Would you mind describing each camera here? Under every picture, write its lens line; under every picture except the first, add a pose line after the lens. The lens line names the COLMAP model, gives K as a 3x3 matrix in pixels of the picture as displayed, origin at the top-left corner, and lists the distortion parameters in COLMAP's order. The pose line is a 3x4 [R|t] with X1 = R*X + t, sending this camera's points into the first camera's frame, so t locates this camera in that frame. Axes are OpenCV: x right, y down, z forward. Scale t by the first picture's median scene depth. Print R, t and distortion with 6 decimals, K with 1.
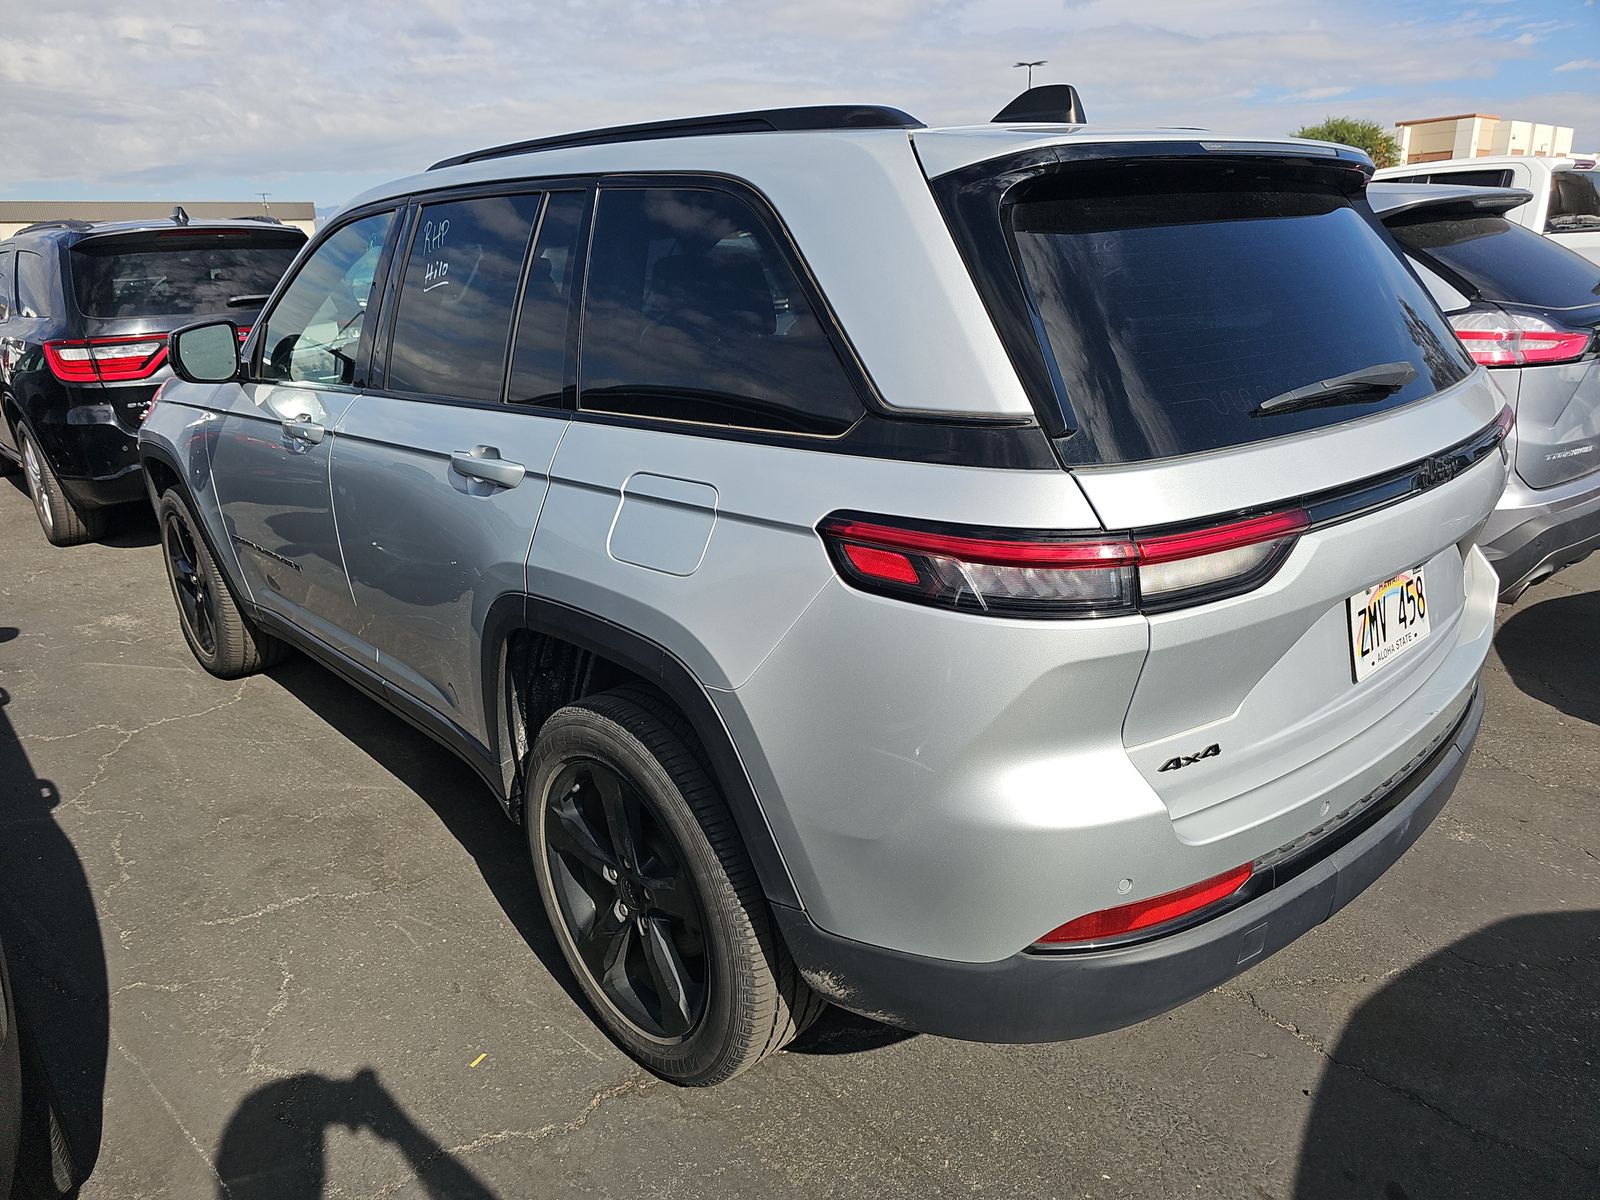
lens RADIAL K [[1071.1, 0, 796.2], [0, 1071.1, 612.4], [0, 0, 1]] dist [0.031405, -0.002598]
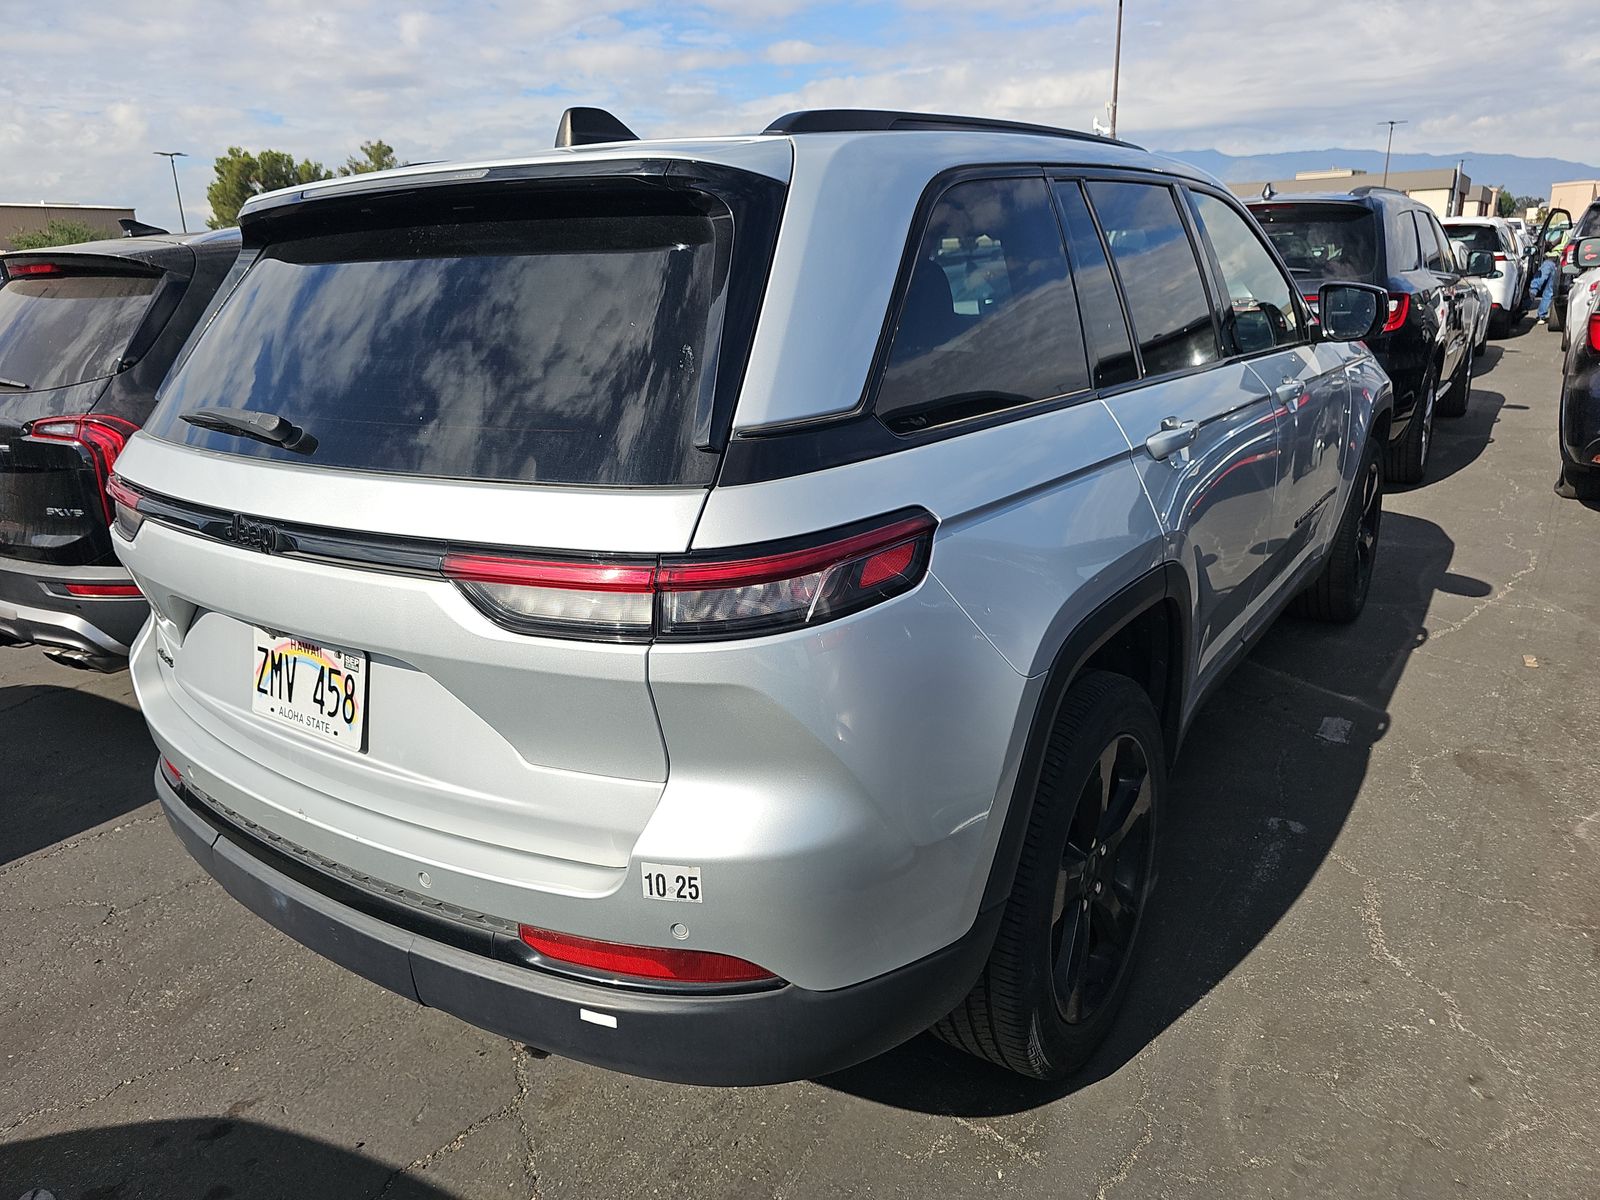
lens RADIAL K [[1071.1, 0, 803.6], [0, 1071.1, 588.6], [0, 0, 1]] dist [0.031405, -0.002598]
pose [[0.215082, 0.314142, -0.924691, 1.347375], [-0.290065, 0.924672, 0.246667, -0.391076], [0.932525, 0.215166, 0.290002, 1.014513]]
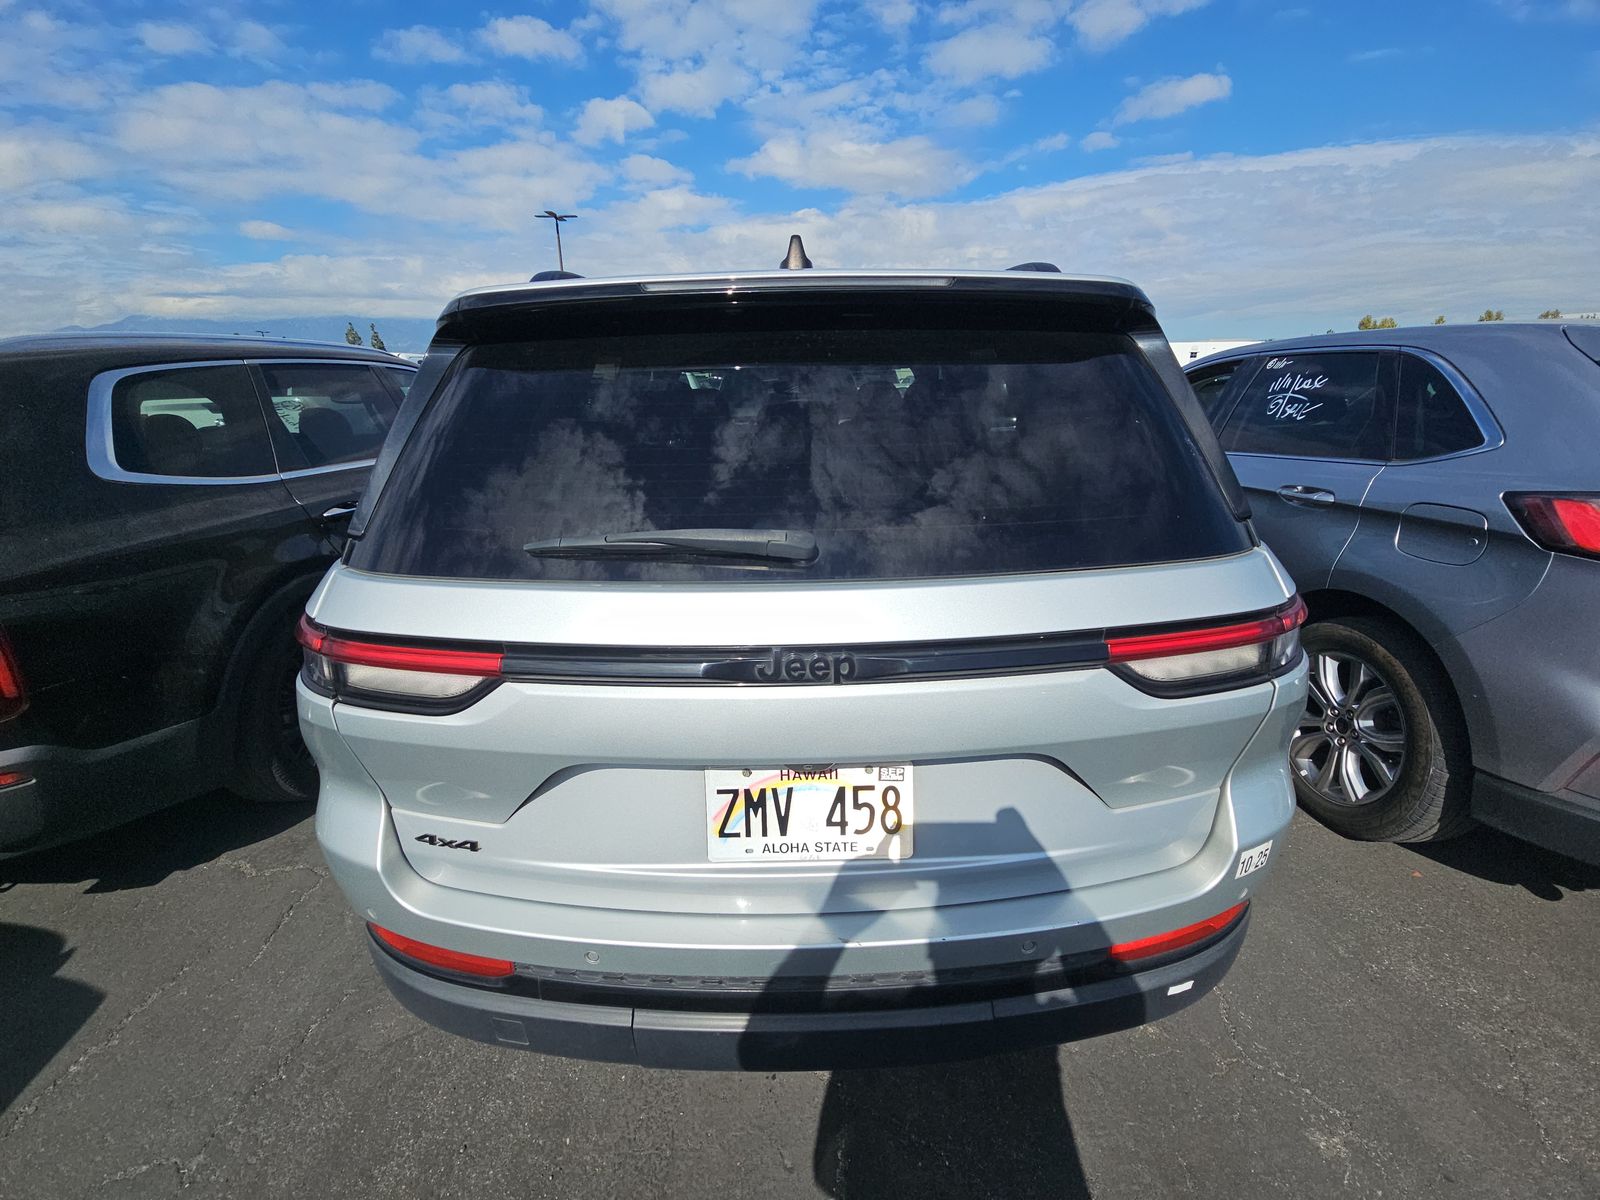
lens RADIAL K [[654.3, 0, 801.7], [0, 654.3, 597.7], [0, 0, 1]] dist [-0.002552, -0.000867]
pose [[0.747407, 0.233828, -0.621858, 0.763670], [-0.228898, 0.969339, 0.089375, -0.195210], [0.623690, 0.075542, 0.778013, 0.515545]]
